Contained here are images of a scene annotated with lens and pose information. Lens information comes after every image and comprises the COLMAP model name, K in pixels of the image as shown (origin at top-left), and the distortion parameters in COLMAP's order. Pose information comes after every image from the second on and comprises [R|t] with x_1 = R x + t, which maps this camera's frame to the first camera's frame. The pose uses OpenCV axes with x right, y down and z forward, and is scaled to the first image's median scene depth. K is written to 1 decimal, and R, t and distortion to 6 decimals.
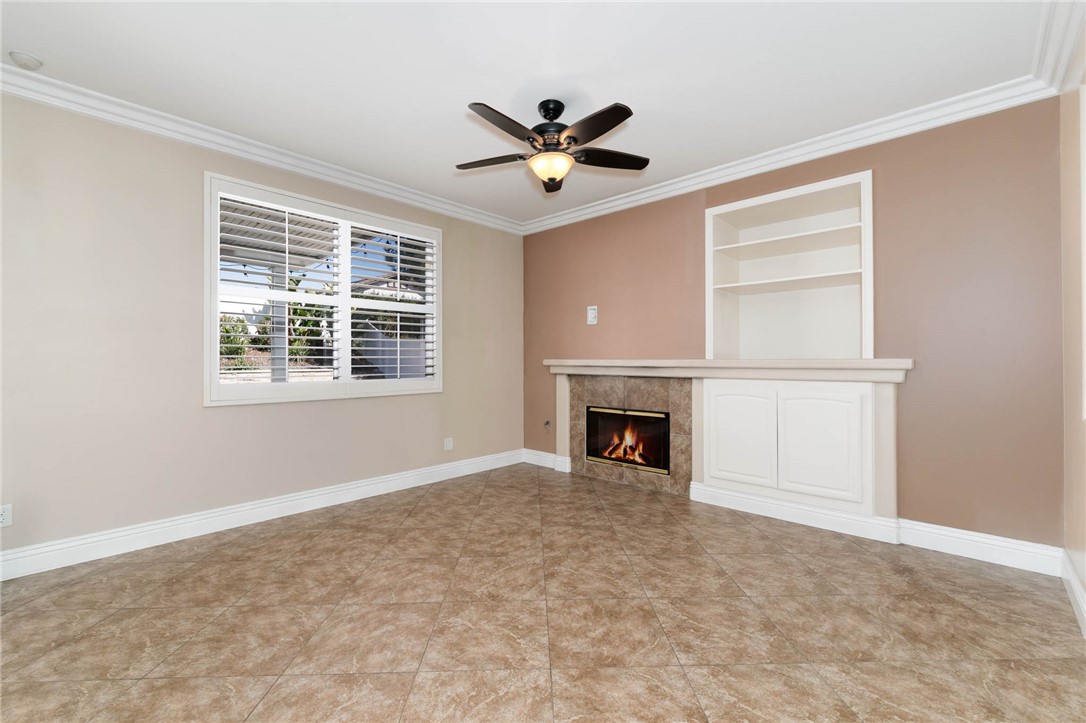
lens RADIAL K [[460.7, 0, 544.7], [0, 460.7, 354.6], [0, 0, 1]] dist [0.002384, 0.000215]
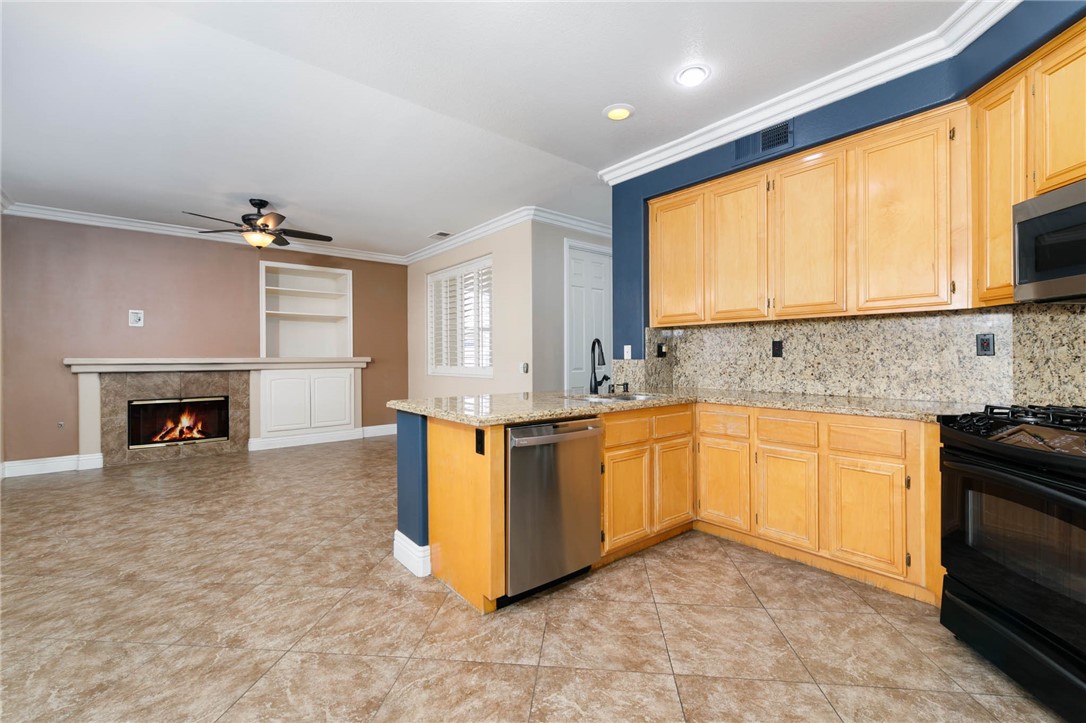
lens RADIAL K [[460.7, 0, 543.0], [0, 460.7, 358.5], [0, 0, 1]] dist [0.002384, 0.000215]
pose [[0.130791, -0.001278, 0.991409, -0.952204], [-0.007827, 0.999967, 0.002322, 0.001708], [-0.991379, -0.008064, 0.130777, -0.129486]]
